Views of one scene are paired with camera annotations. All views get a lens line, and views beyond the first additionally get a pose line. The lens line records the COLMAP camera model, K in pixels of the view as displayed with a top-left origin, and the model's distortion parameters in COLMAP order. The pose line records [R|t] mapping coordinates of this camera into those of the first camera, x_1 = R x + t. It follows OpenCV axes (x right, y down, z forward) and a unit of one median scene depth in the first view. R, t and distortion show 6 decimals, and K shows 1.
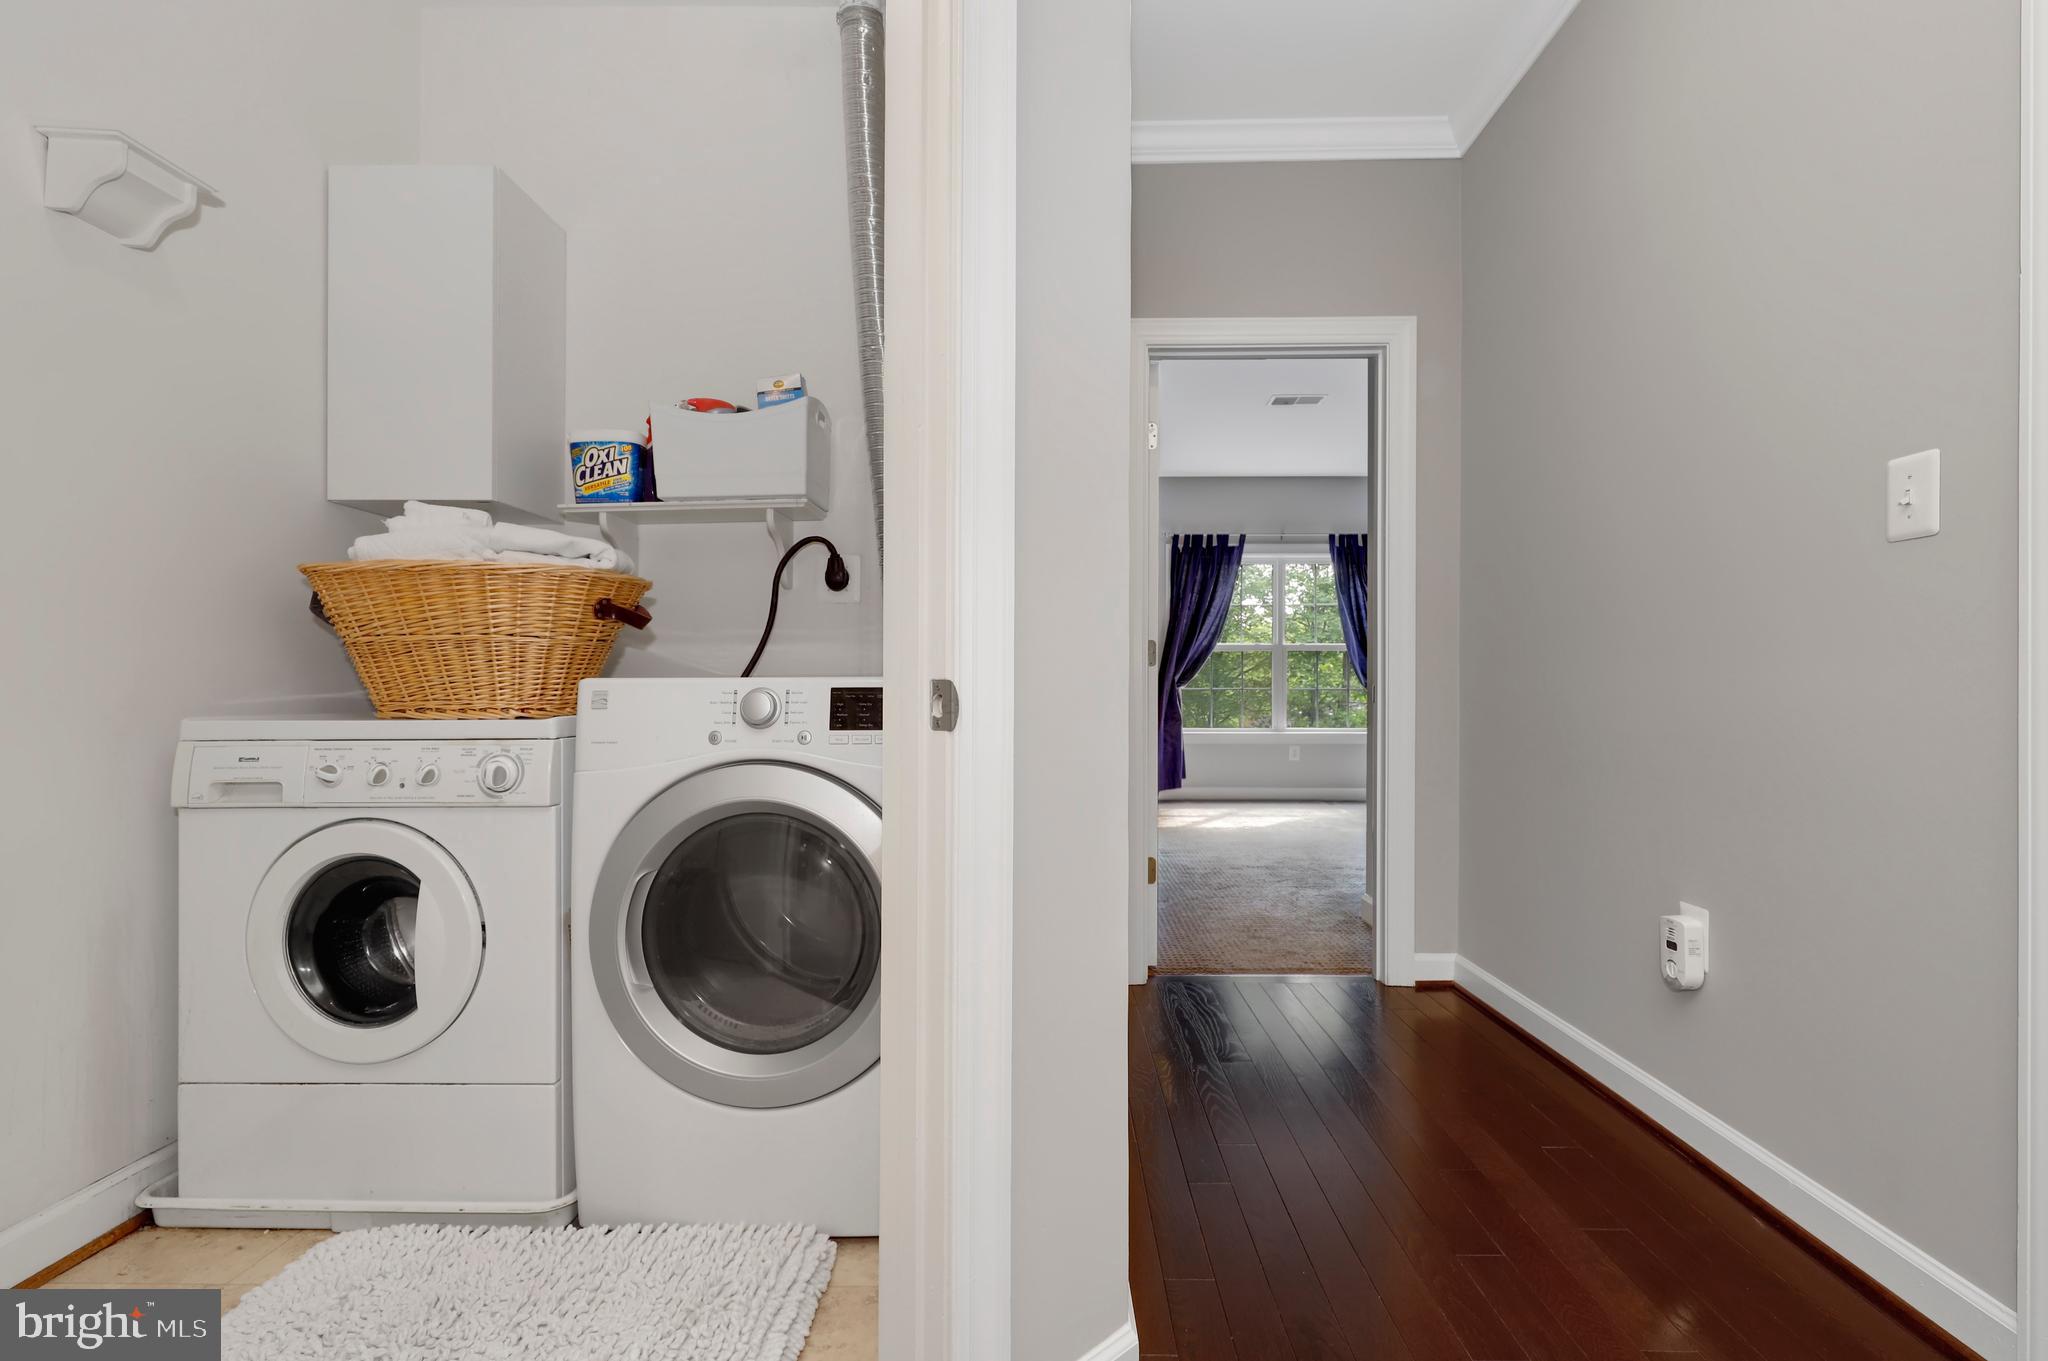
lens RADIAL K [[941.3, 0, 1025.1], [0, 941.3, 685.2], [0, 0, 1]] dist [0.002562, -0.000761]
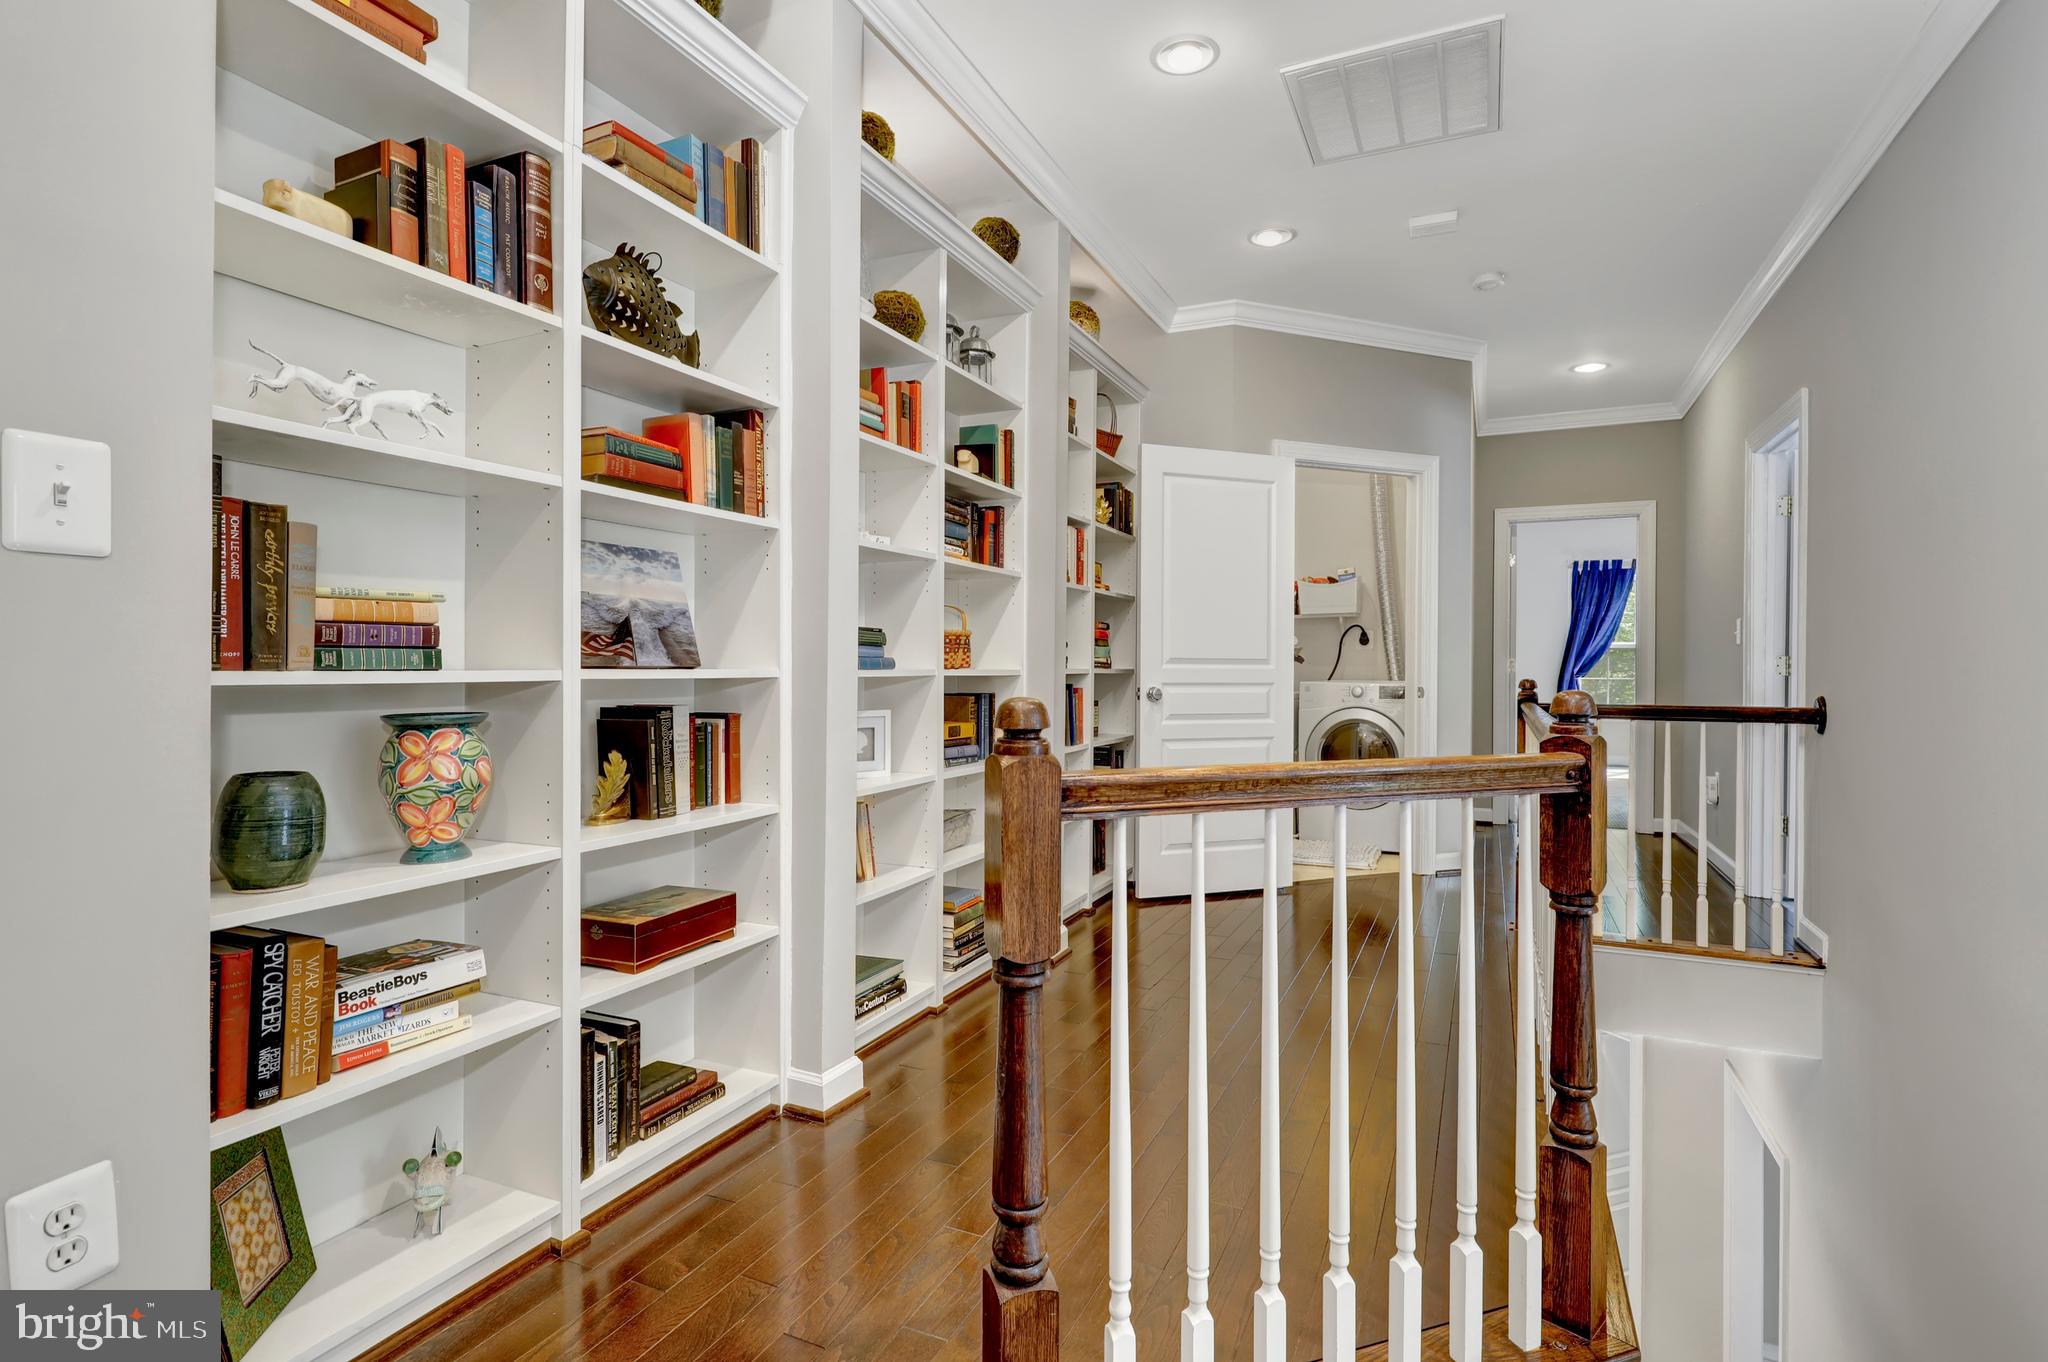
lens RADIAL K [[984.1, 0, 1023.4], [0, 984.1, 673.5], [0, 0, 1]] dist [0.002216, -0.000137]
pose [[0.915635, 0.006744, -0.401953, 0.008048], [-0.002641, 0.999939, 0.010760, -0.016318], [0.402001, -0.008791, 0.915597, -0.567857]]
